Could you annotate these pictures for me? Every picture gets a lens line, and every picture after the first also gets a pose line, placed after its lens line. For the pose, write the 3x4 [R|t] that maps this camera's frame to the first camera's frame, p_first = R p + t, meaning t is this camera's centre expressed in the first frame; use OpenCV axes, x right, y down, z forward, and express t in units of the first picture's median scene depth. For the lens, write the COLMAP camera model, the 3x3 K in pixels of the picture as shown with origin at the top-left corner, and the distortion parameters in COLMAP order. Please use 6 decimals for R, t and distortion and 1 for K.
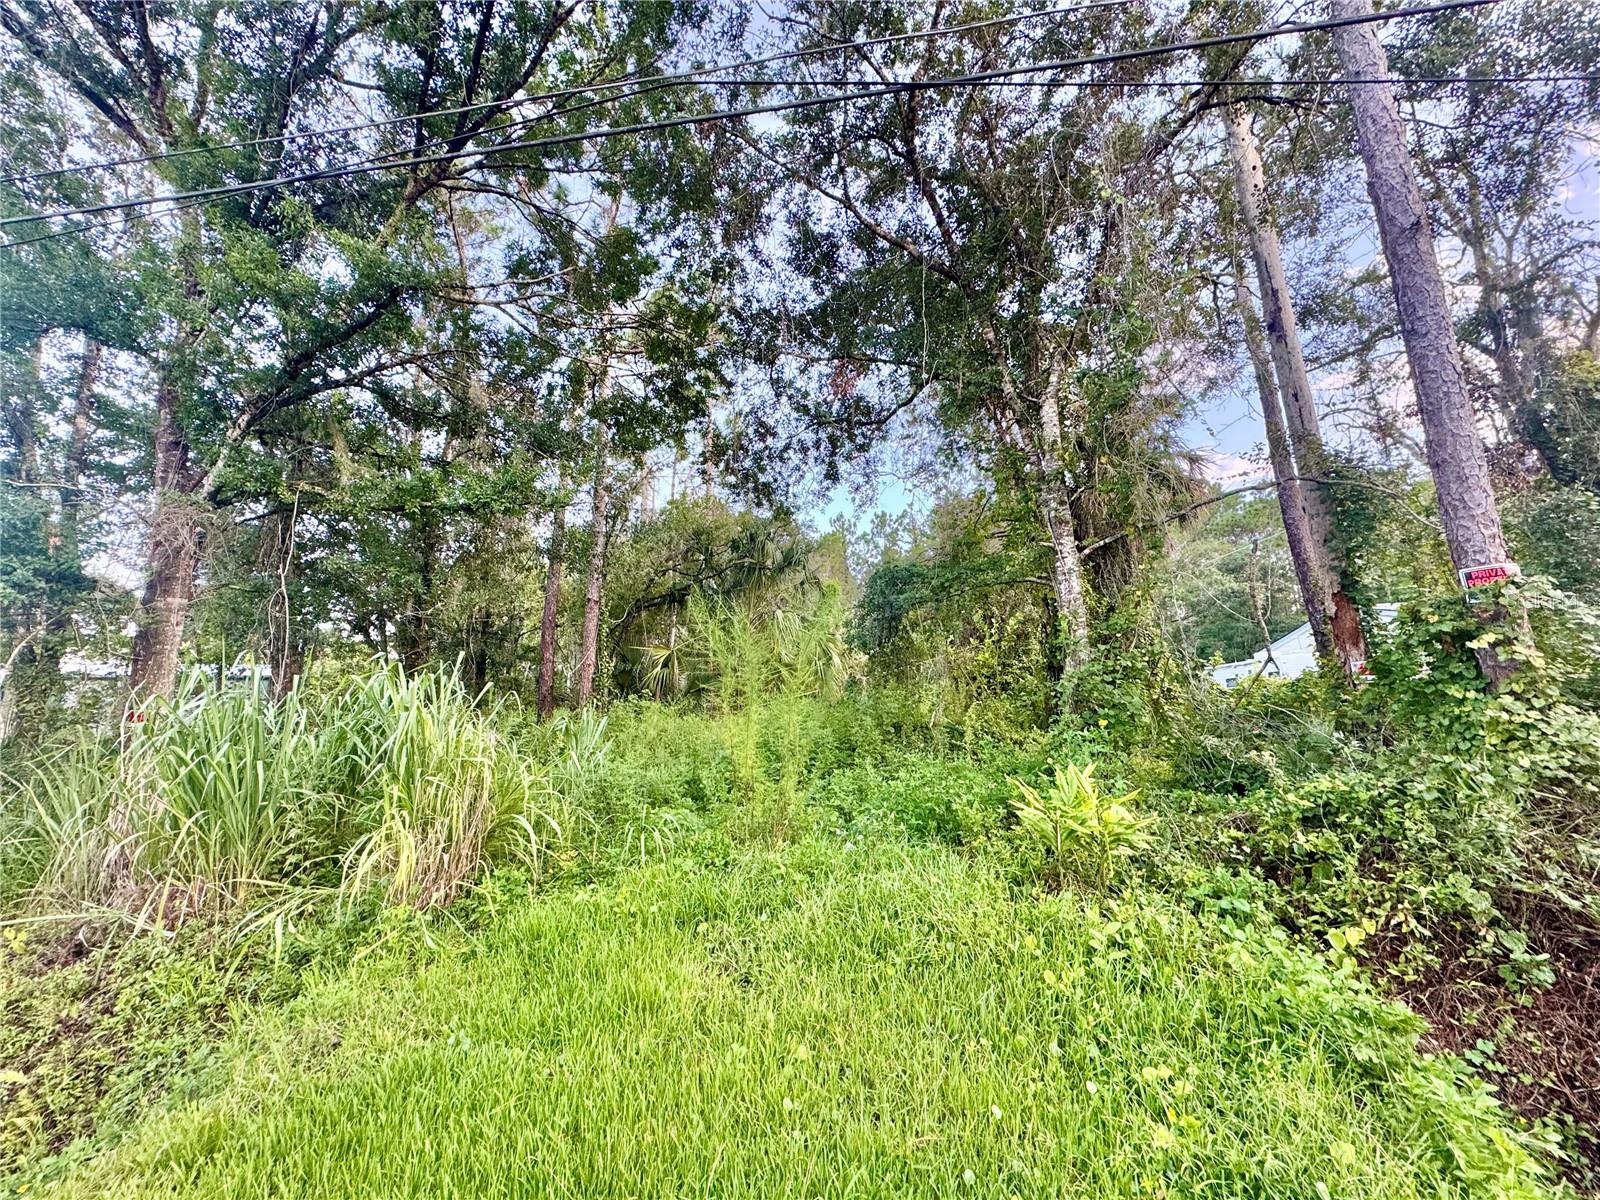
lens RADIAL K [[633.6, 0, 800.0], [0, 633.6, 600.0], [0, 0, 1]] dist [-0.001750, 0.000396]
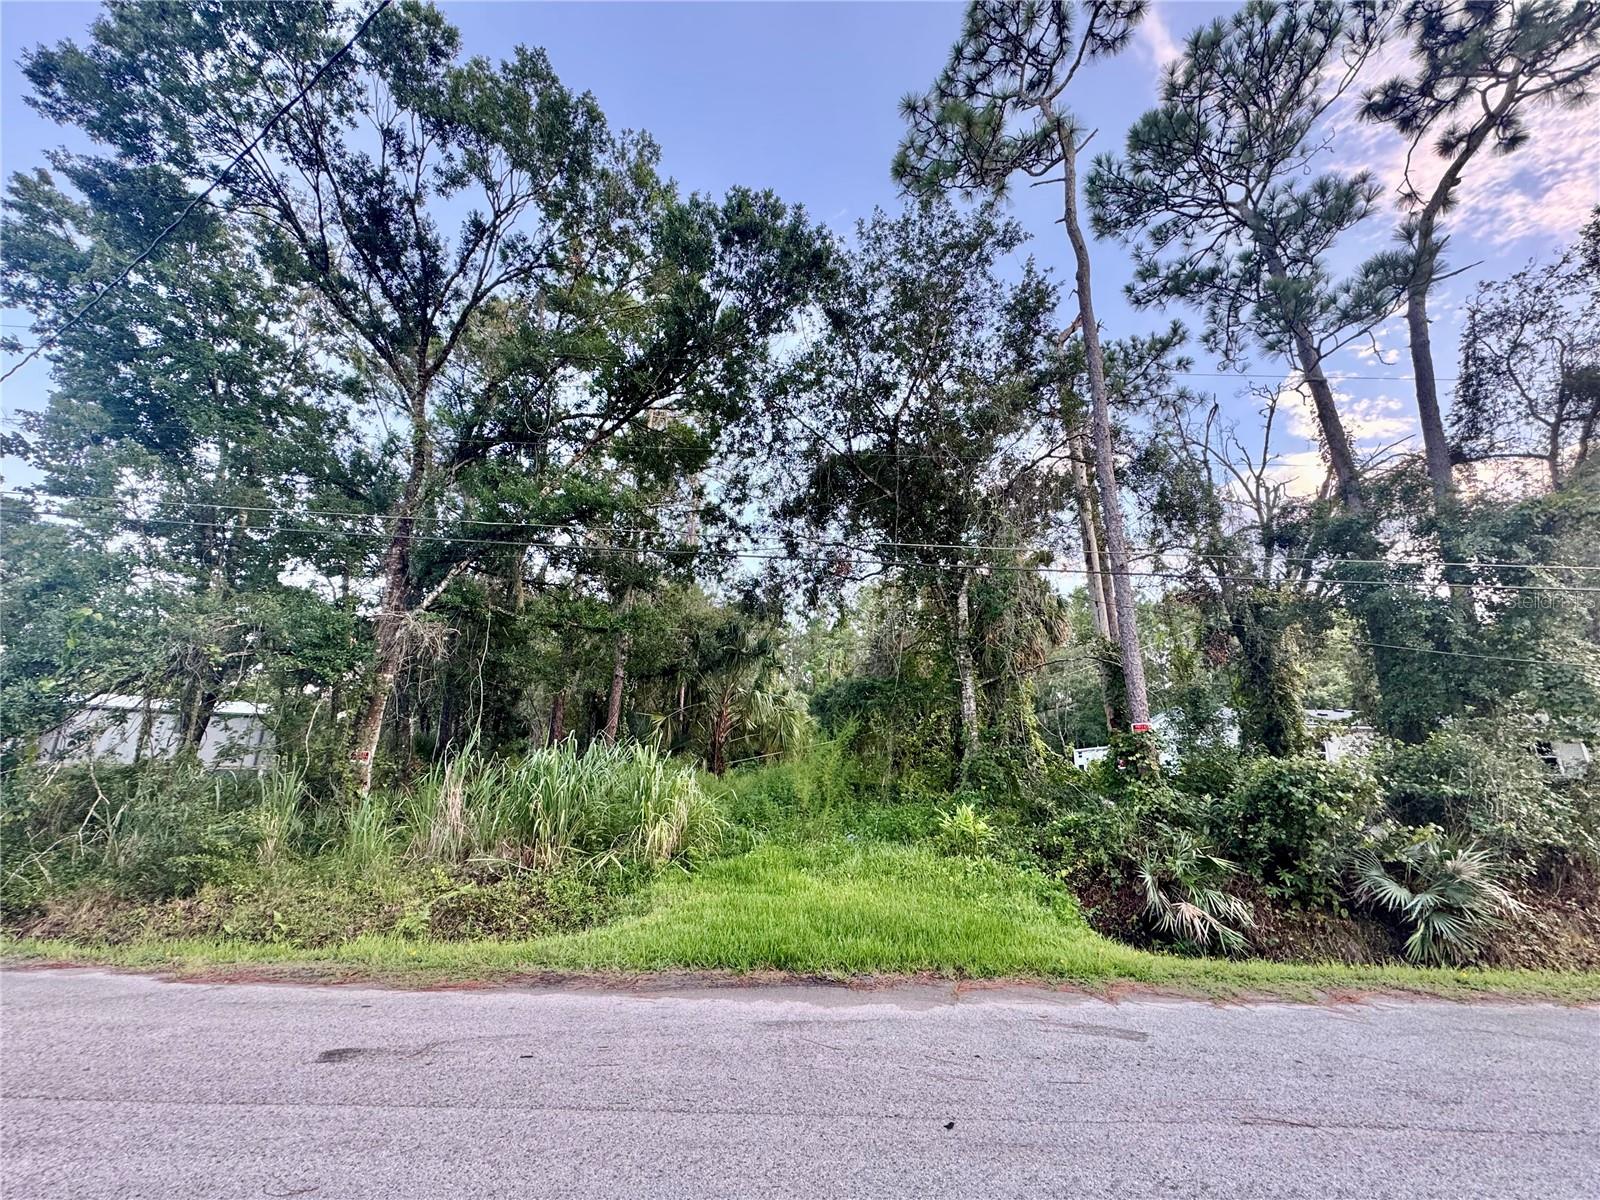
lens RADIAL K [[633.6, 0, 800.0], [0, 633.6, 600.0], [0, 0, 1]] dist [-0.001750, 0.000396]
pose [[0.988844, 0.080903, 0.125066, -0.270387], [-0.069311, 0.993117, -0.094417, -0.114855], [-0.131844, 0.084696, 0.987646, -0.670851]]
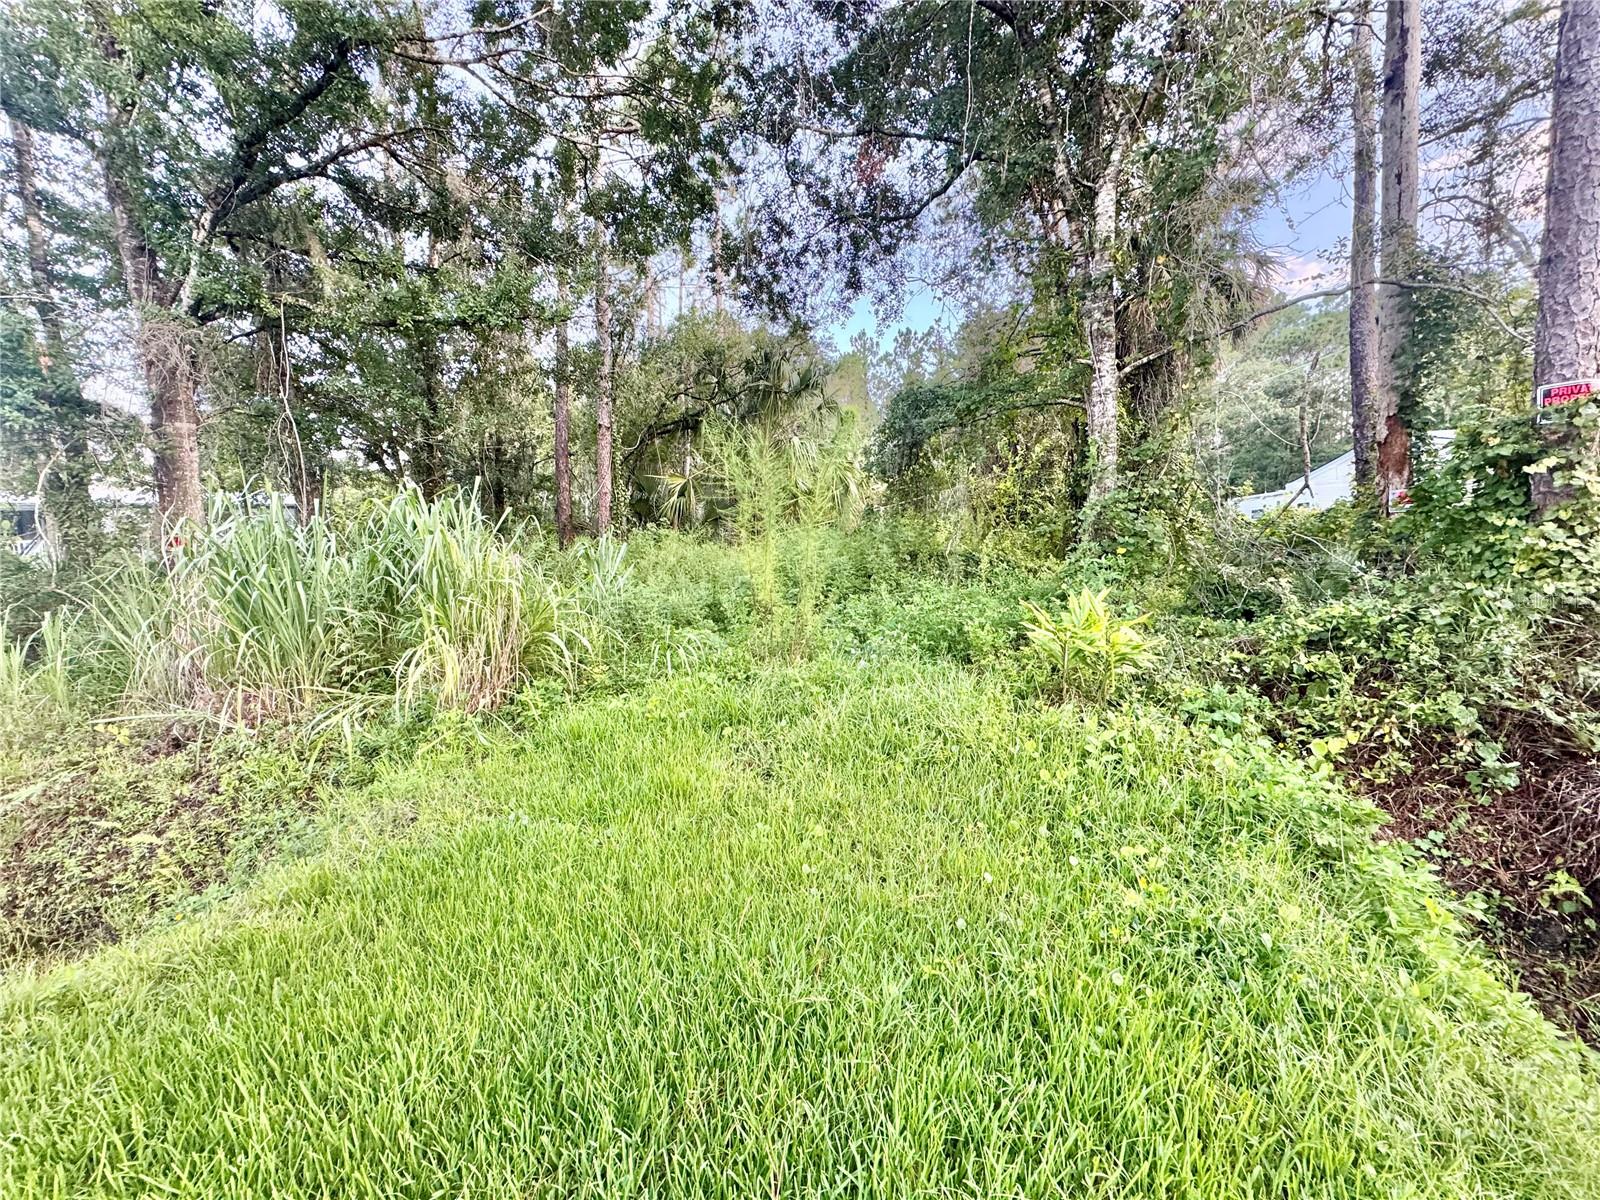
lens RADIAL K [[632.9, 0, 800.0], [0, 632.9, 600.0], [0, 0, 1]] dist [-0.001033, 0.000220]
pose [[0.999670, 0.007075, -0.024712, -0.001700], [-0.000355, 0.965088, 0.261924, 0.006750], [0.025702, -0.261829, 0.964772, 0.004773]]
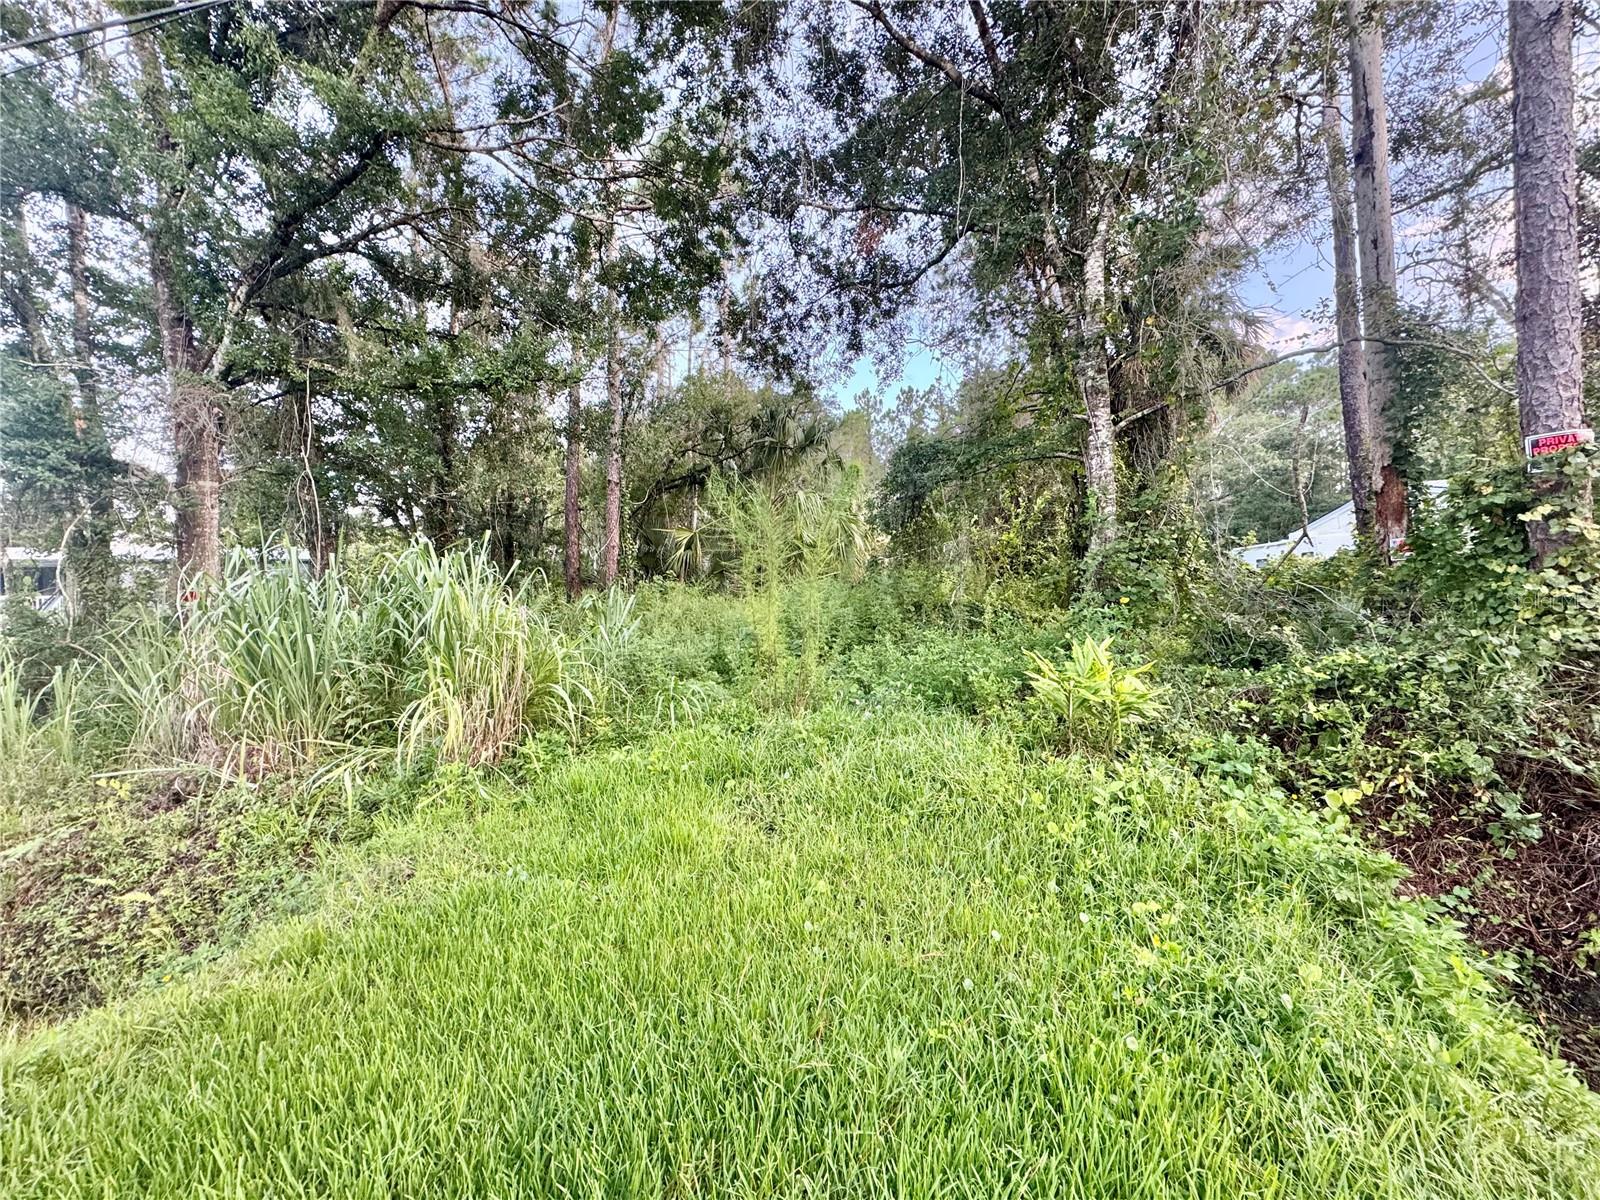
lens RADIAL K [[633.6, 0, 800.0], [0, 633.6, 600.0], [0, 0, 1]] dist [-0.001750, 0.000396]
pose [[0.999381, -0.000127, -0.035181, 0.001600], [0.006546, 0.983201, 0.182411, 0.006966], [0.034567, -0.182529, 0.982593, 0.000372]]
